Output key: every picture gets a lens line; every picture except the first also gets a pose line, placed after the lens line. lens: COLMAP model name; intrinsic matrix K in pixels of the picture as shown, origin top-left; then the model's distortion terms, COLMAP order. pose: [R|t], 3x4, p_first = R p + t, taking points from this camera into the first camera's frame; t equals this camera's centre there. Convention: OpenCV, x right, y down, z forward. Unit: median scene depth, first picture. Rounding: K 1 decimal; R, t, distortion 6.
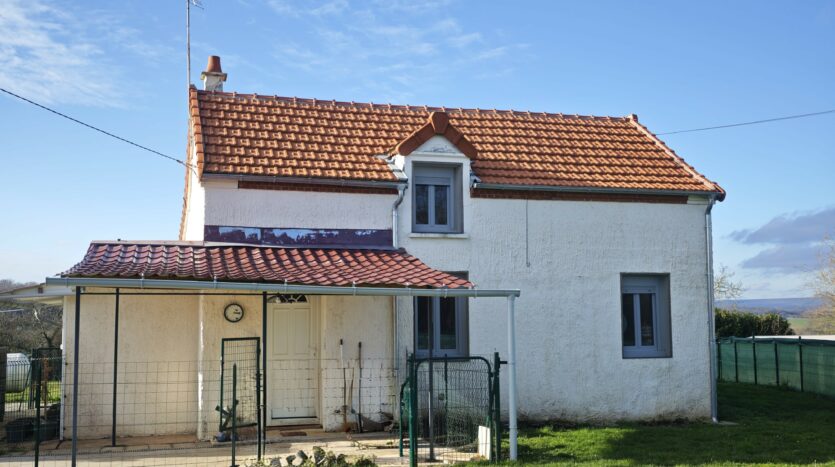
lens RADIAL K [[857.7, 0, 417.5], [0, 857.7, 238.4], [0, 0, 1]] dist [0.011922, 0.000000]
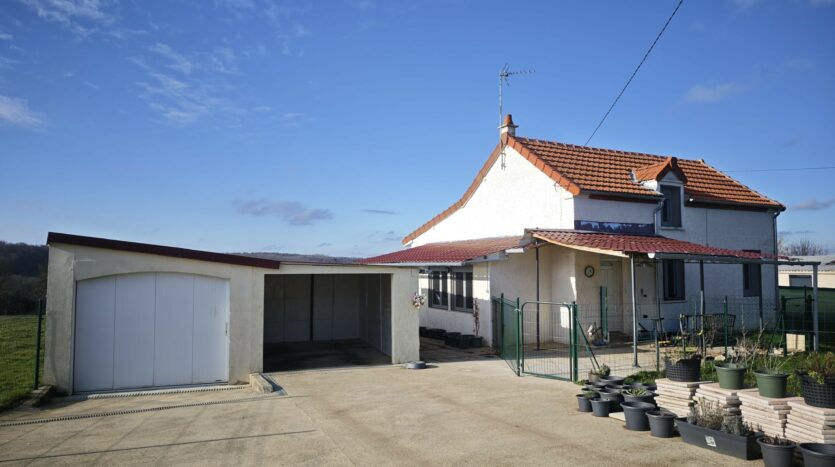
lens RADIAL K [[557.5, 0, 420.4], [0, 557.5, 234.8], [0, 0, 1]] dist [0.018282, -0.009742]
pose [[0.978202, 0.016873, 0.206969, -0.622355], [-0.022770, 0.999399, 0.026143, -0.006678], [-0.206404, -0.030286, 0.977998, -0.014170]]
